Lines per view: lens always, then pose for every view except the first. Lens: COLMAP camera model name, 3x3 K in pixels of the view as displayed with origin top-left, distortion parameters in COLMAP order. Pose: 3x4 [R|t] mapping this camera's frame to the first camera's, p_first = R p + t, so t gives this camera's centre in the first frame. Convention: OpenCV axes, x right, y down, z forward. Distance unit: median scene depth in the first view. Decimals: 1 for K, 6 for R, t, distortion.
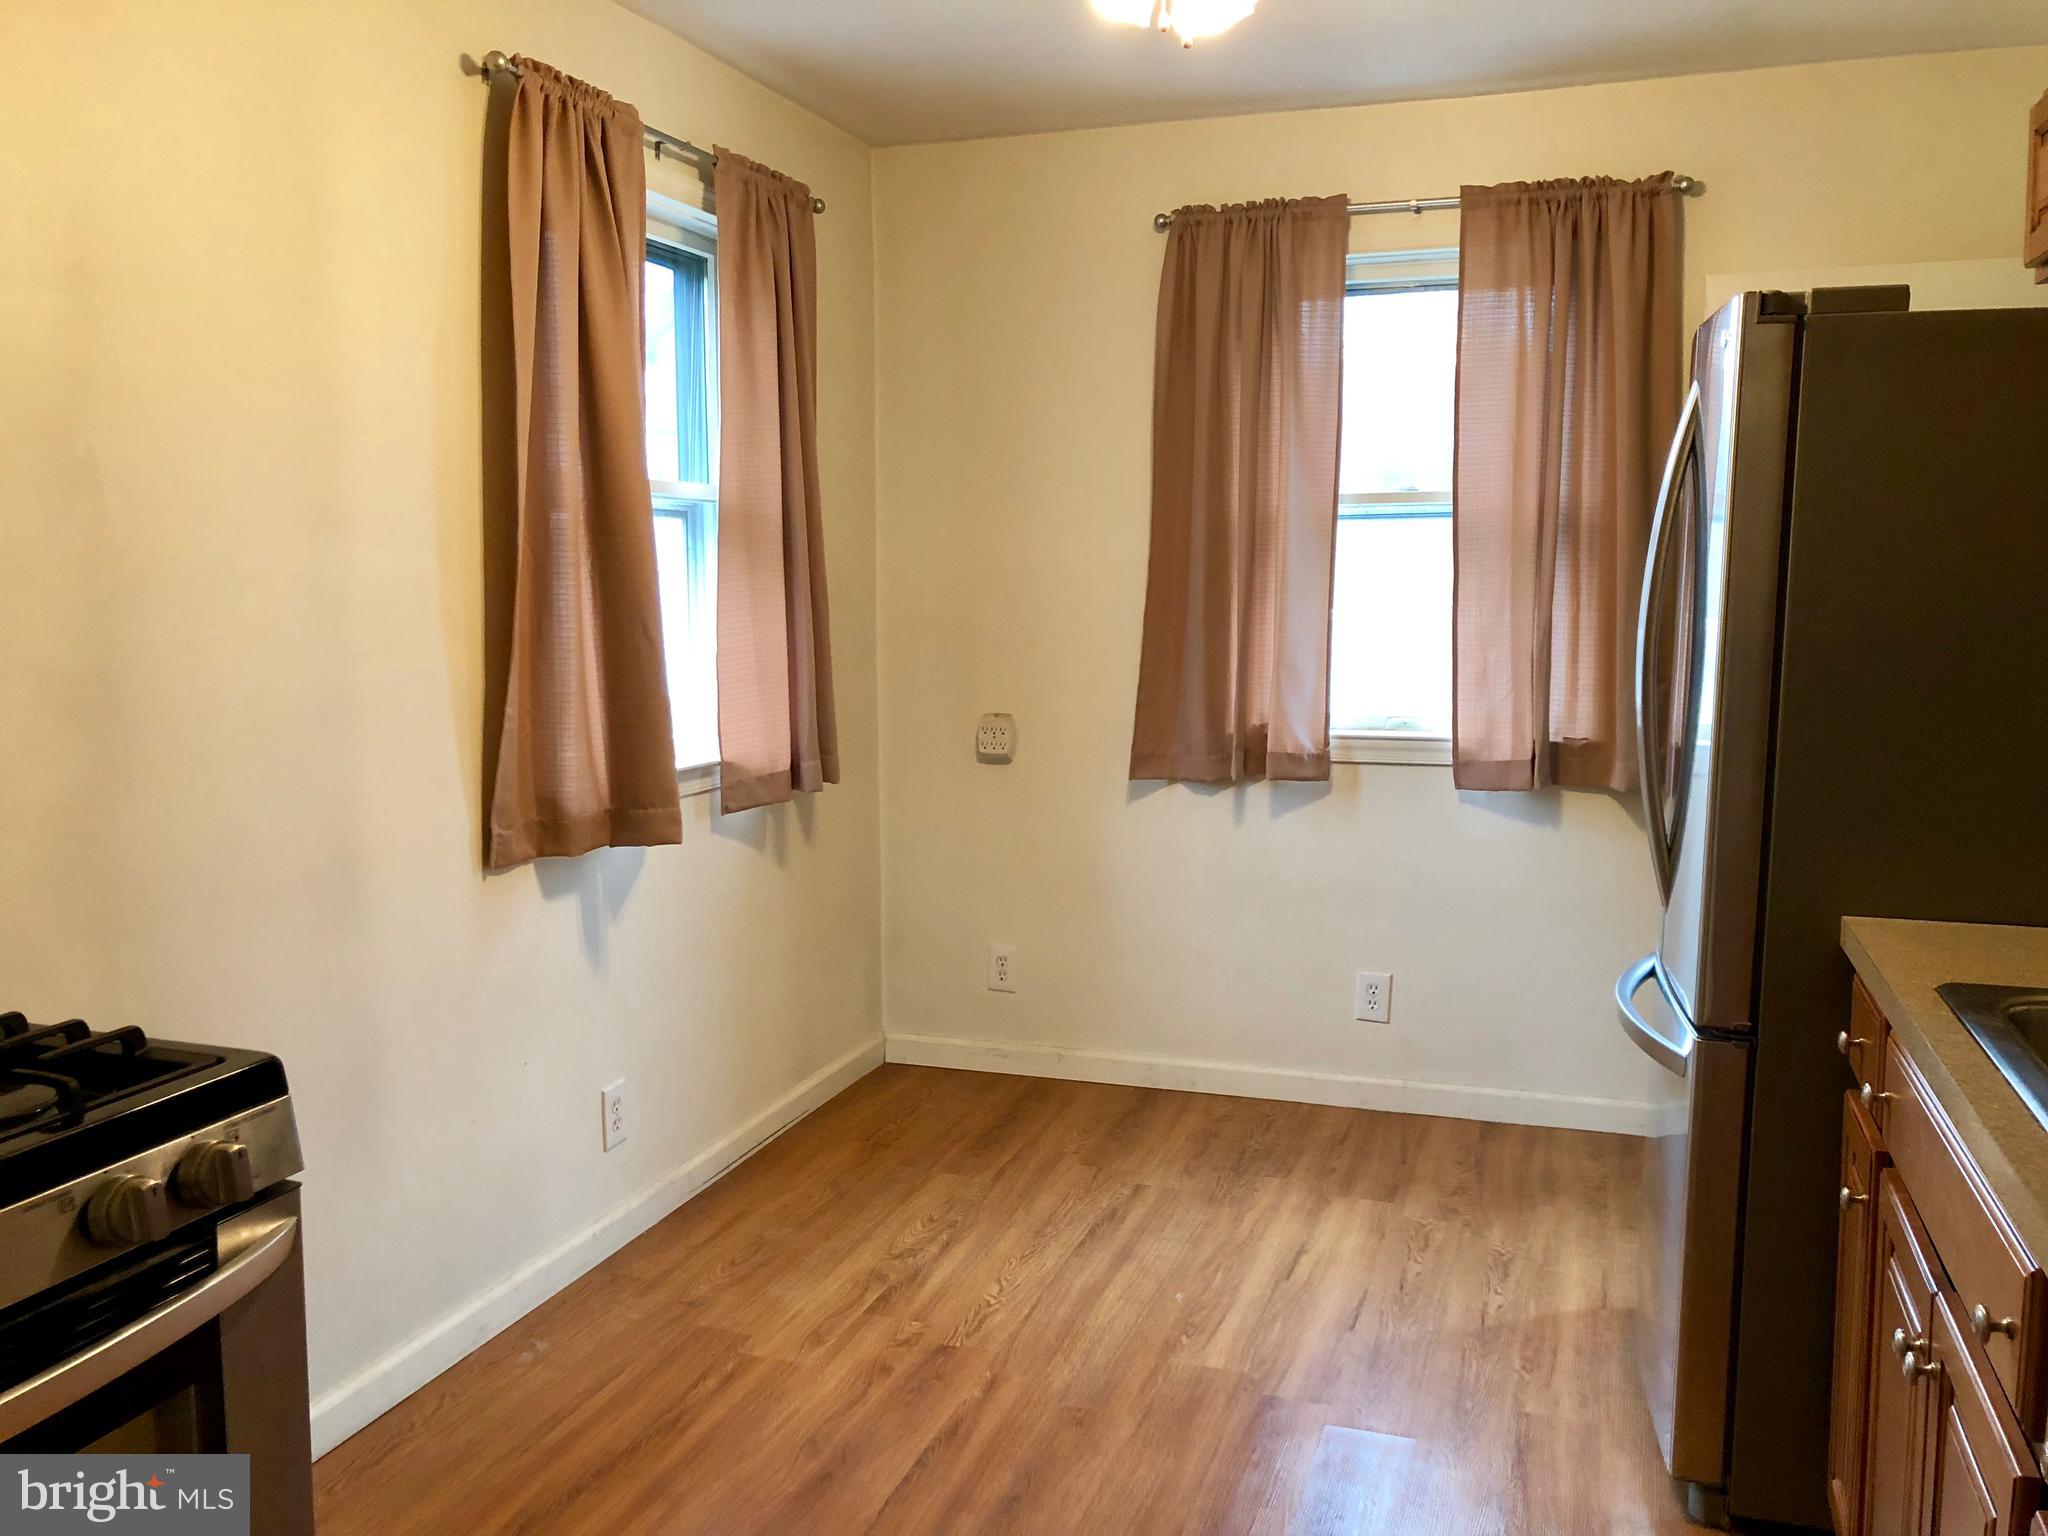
lens RADIAL K [[1669.2, 0, 1023.9], [0, 1669.2, 743.3], [0, 0, 1]] dist [-0.038634, 0.071835]
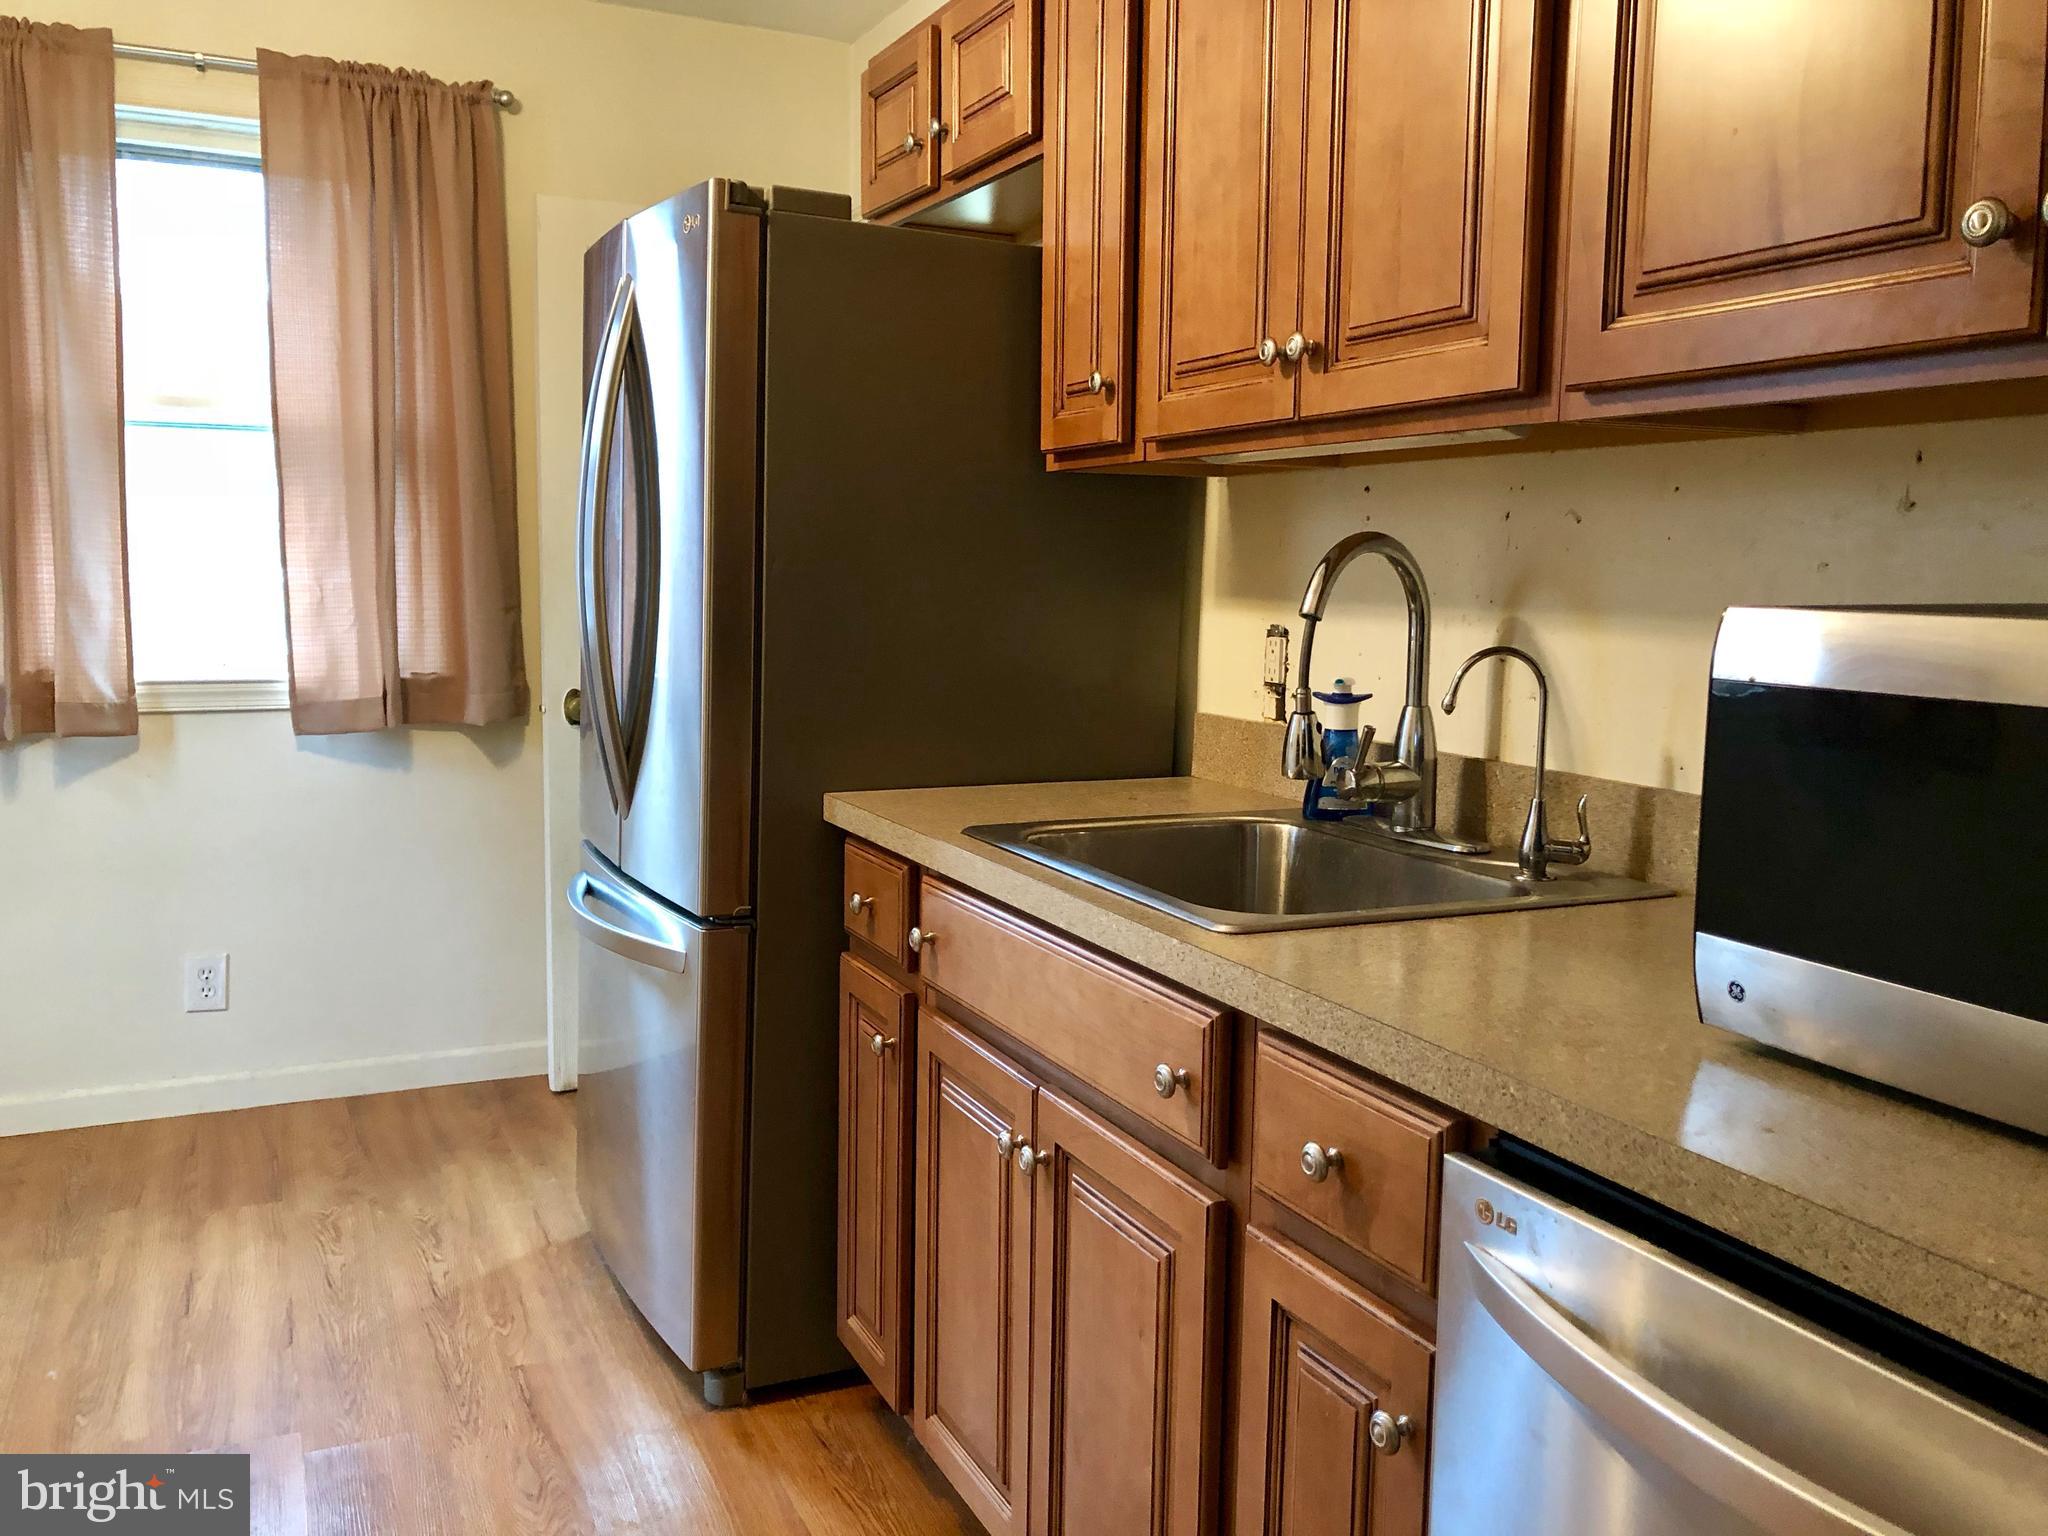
lens RADIAL K [[1669.8, 0, 1024.0], [0, 1669.8, 768.0], [0, 0, 1]] dist [0.004850, -0.005192]
pose [[0.717943, -0.070558, 0.692517, -0.086922], [0.054555, 0.997493, 0.045073, 0.026890], [-0.693961, 0.005420, 0.719992, 0.082696]]
